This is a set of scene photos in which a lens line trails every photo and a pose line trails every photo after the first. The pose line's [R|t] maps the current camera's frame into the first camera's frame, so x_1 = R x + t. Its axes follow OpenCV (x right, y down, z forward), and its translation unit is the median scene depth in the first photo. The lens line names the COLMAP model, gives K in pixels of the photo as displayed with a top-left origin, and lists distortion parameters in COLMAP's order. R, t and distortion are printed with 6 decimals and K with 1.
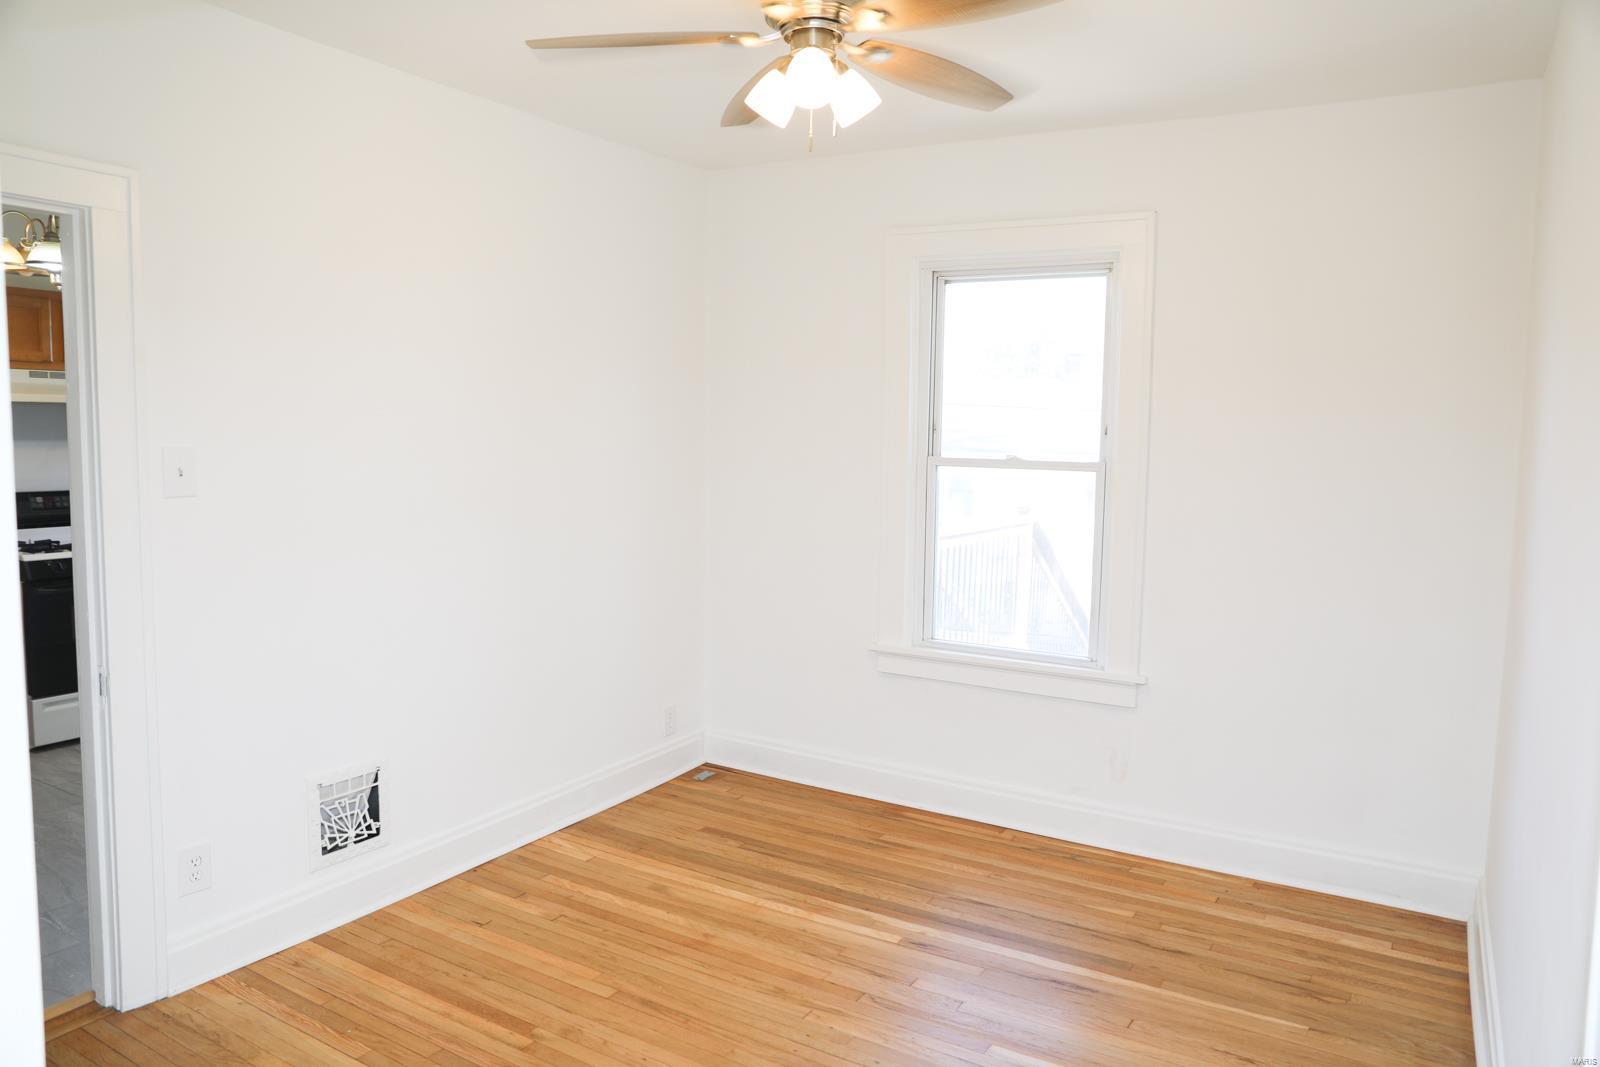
lens RADIAL K [[1129.8, 0, 786.3], [0, 1129.8, 530.7], [0, 0, 1]] dist [-0.087059, 0.071281]
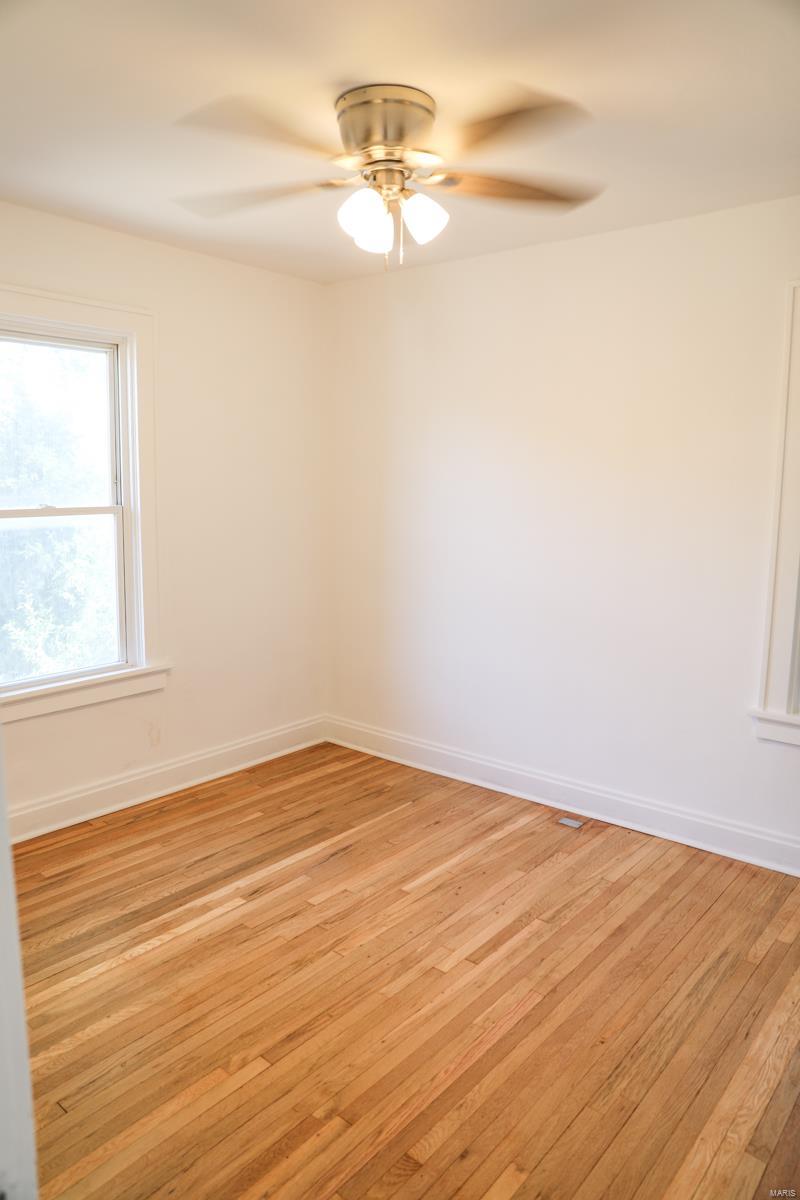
lens RADIAL K [[847.4, 0, 396.1], [0, 847.4, 604.2], [0, 0, 1]] dist [-0.087059, 0.071281]
pose [[0.107418, -0.167555, 0.979993, -0.708504], [0.074149, 0.984301, 0.160165, -0.091498], [-0.991445, 0.055461, 0.118156, 0.668862]]
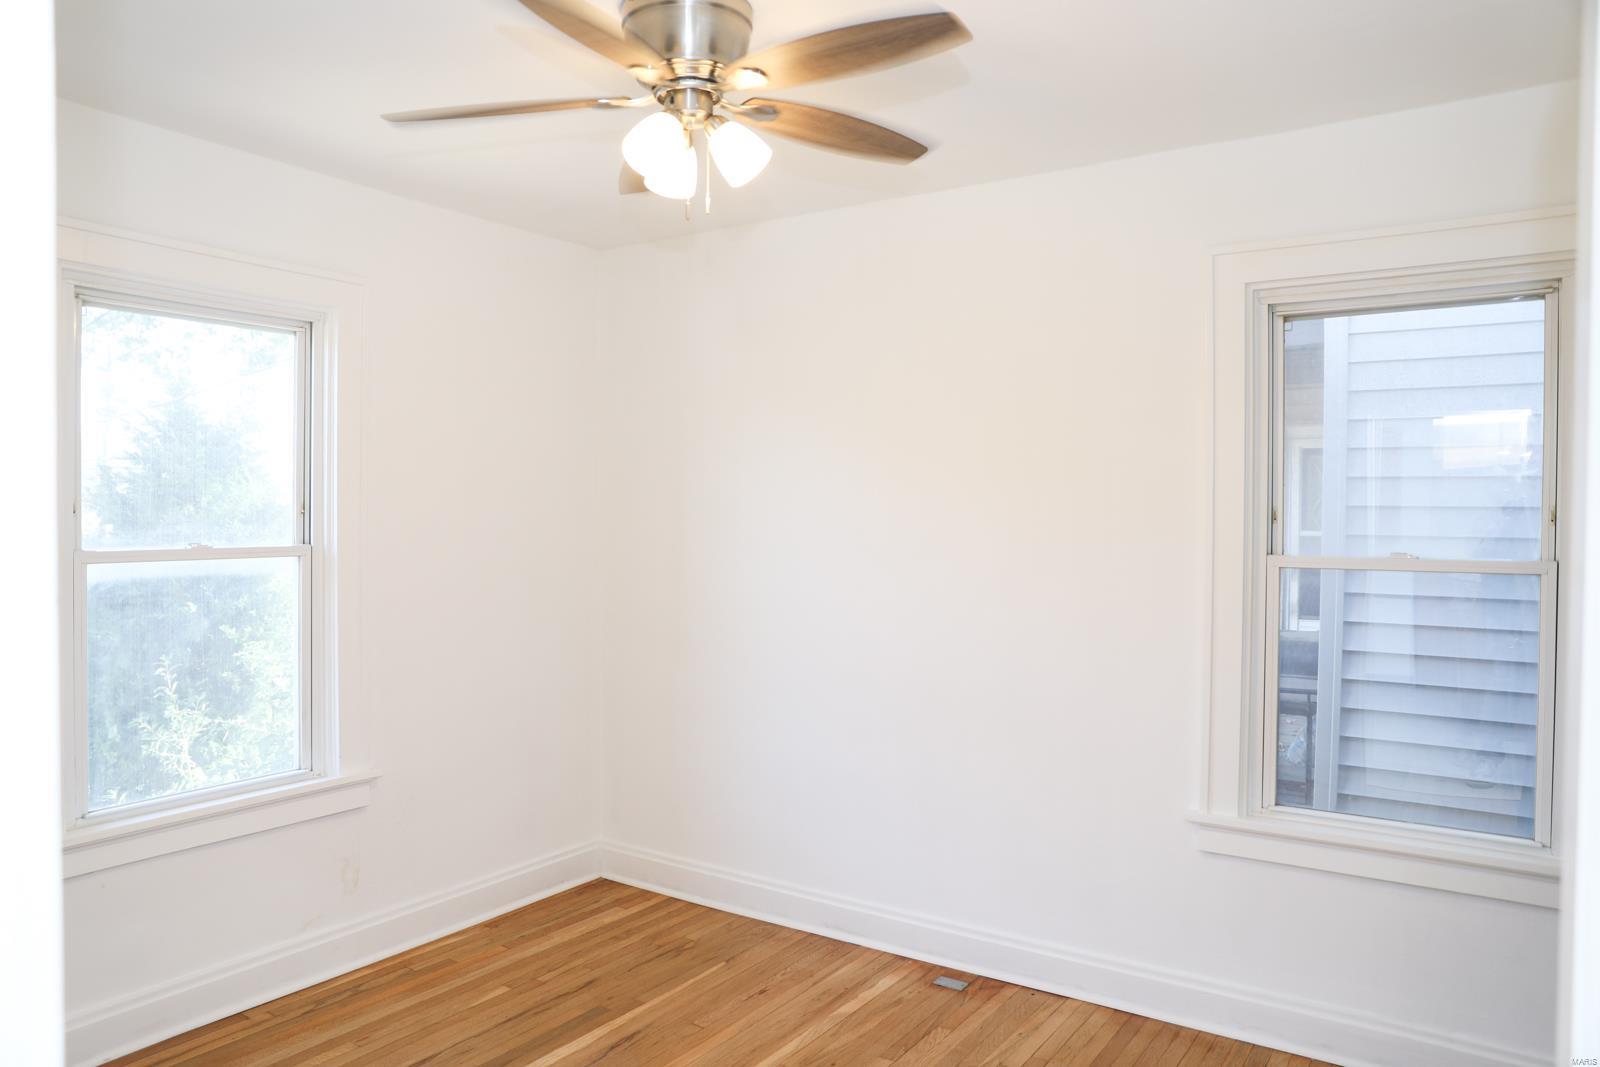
lens RADIAL K [[1129.8, 0, 802.6], [0, 1129.8, 527.5], [0, 0, 1]] dist [-0.087059, 0.071281]
pose [[0.008686, -0.033226, 0.999410, -0.676242], [0.078956, 0.996350, 0.032438, -0.083202], [-0.996840, 0.078627, 0.011277, 0.680147]]
